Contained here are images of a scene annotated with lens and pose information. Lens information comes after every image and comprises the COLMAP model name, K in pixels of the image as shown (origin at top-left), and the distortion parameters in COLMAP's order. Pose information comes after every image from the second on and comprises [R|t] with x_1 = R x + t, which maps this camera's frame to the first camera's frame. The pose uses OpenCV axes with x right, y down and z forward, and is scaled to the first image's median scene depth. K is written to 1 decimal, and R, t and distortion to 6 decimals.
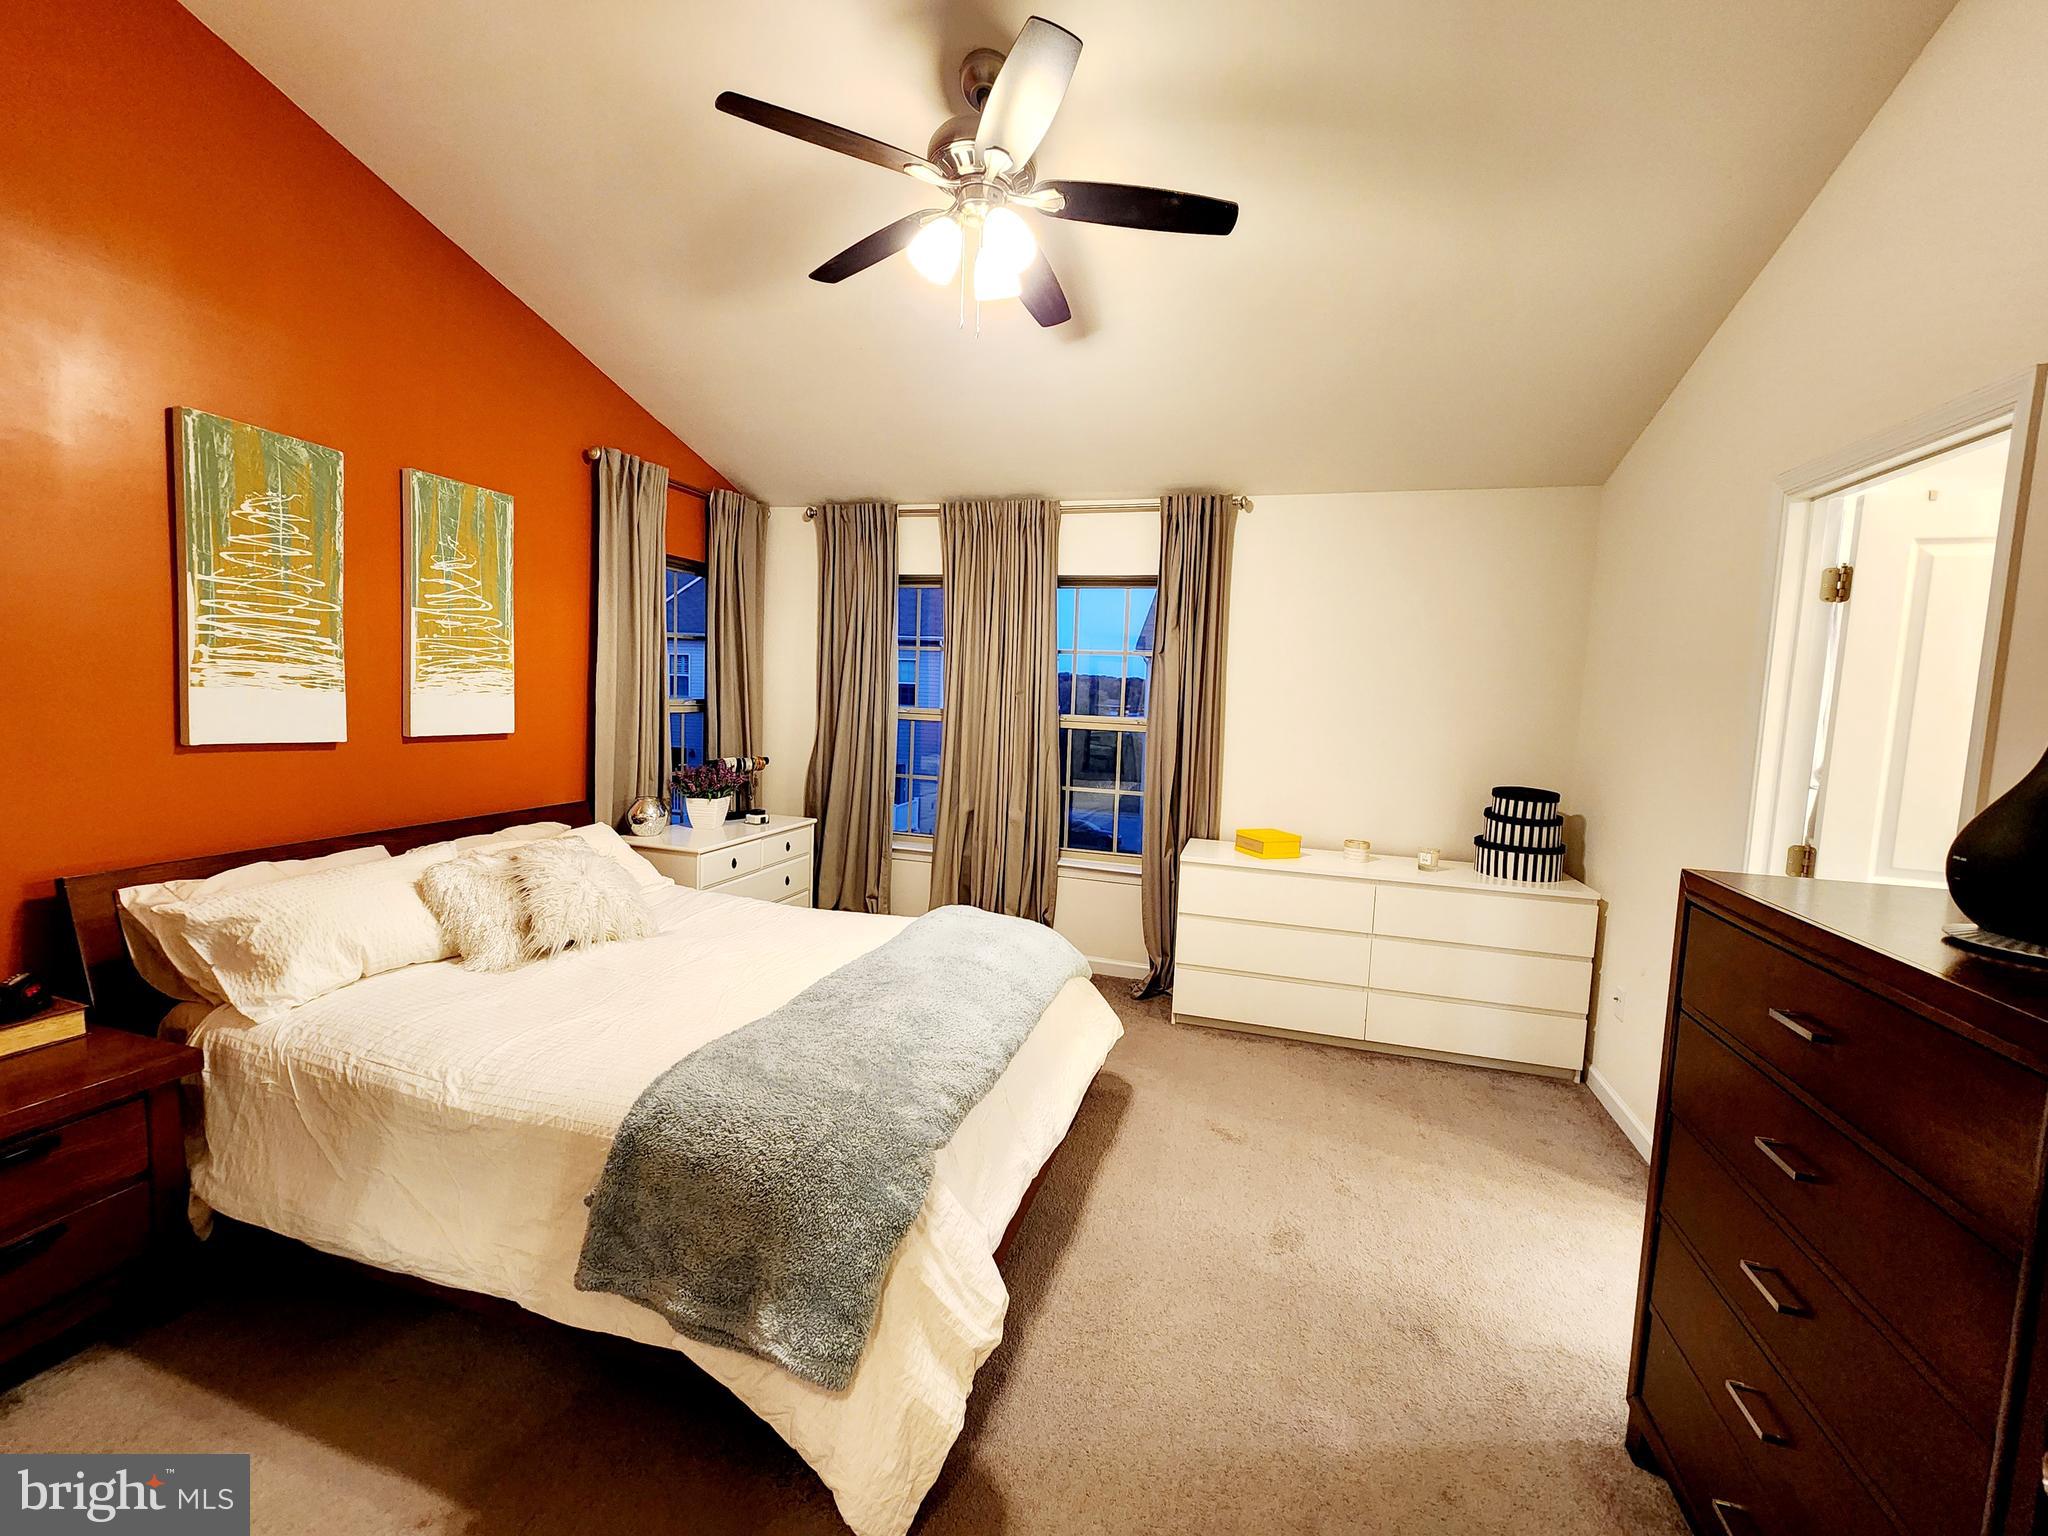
lens RADIAL K [[834.0, 0, 1023.3], [0, 834.0, 766.8], [0, 0, 1]] dist [0.000427, 0.000001]
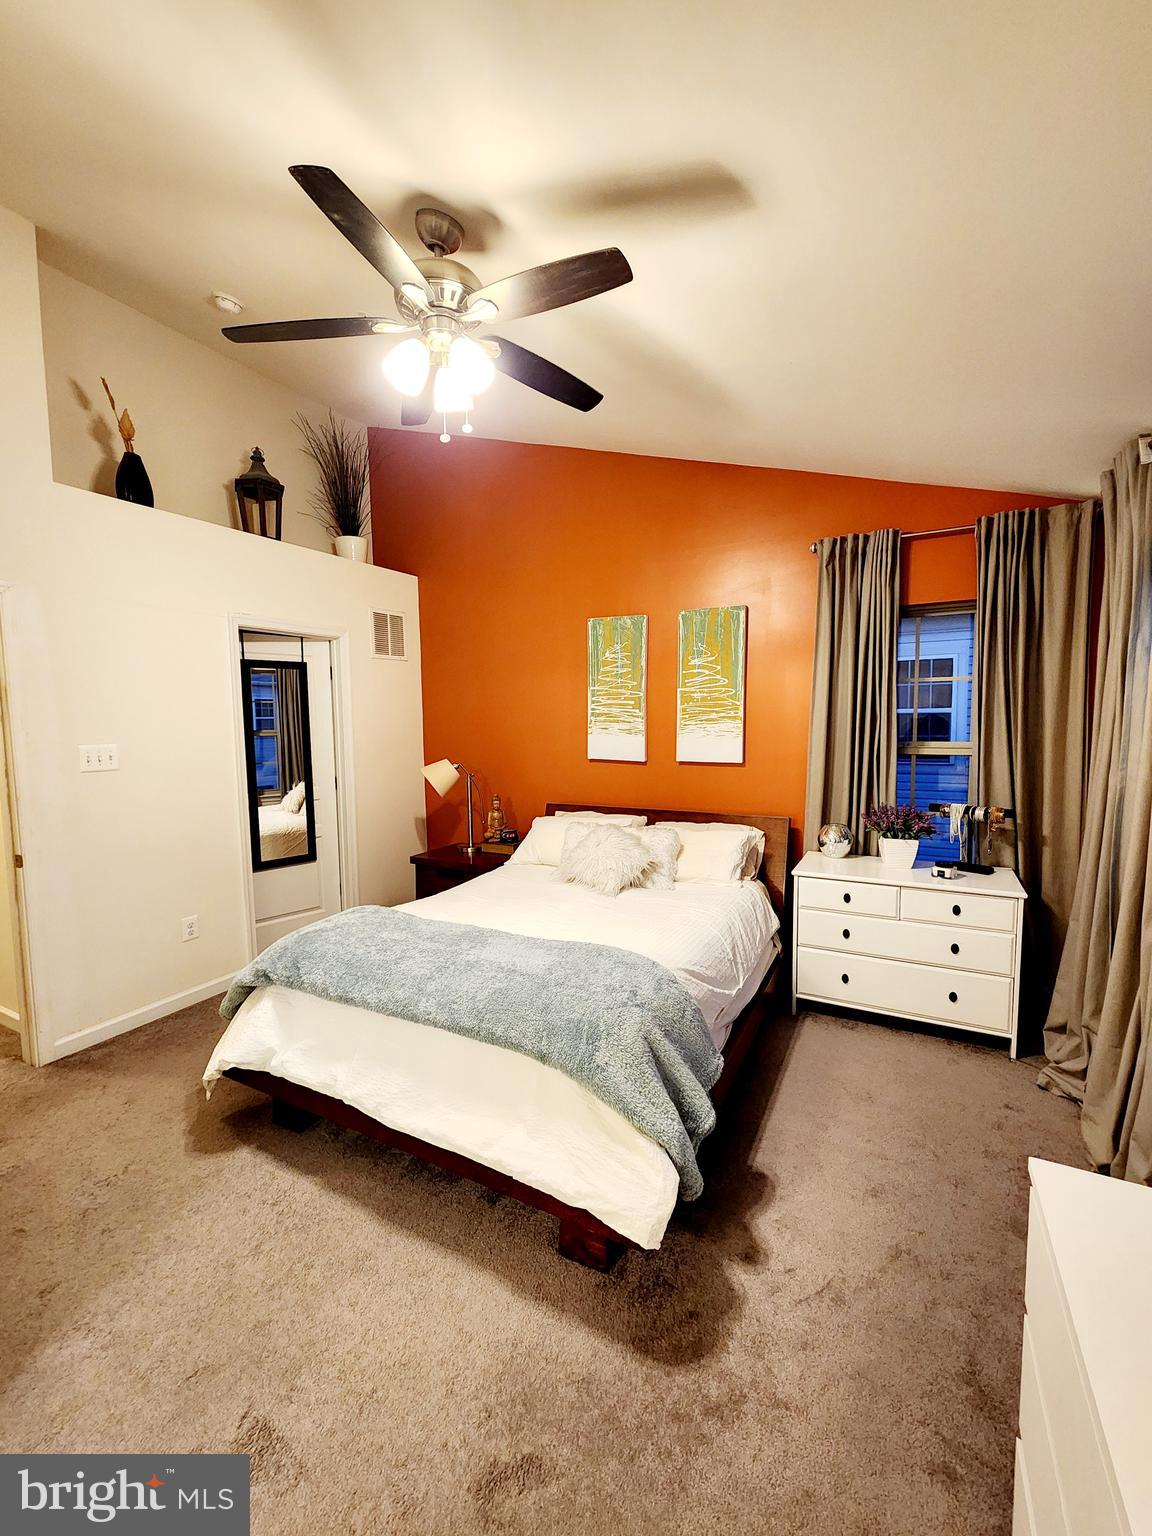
lens RADIAL K [[625.5, 0, 577.5], [0, 625.5, 764.2], [0, 0, 1]] dist [0.000427, 0.000001]
pose [[-0.176684, 0.042097, -0.983367, 0.619719], [-0.081846, 0.994996, 0.057301, -0.089606], [0.980859, 0.090608, -0.172355, 1.029924]]
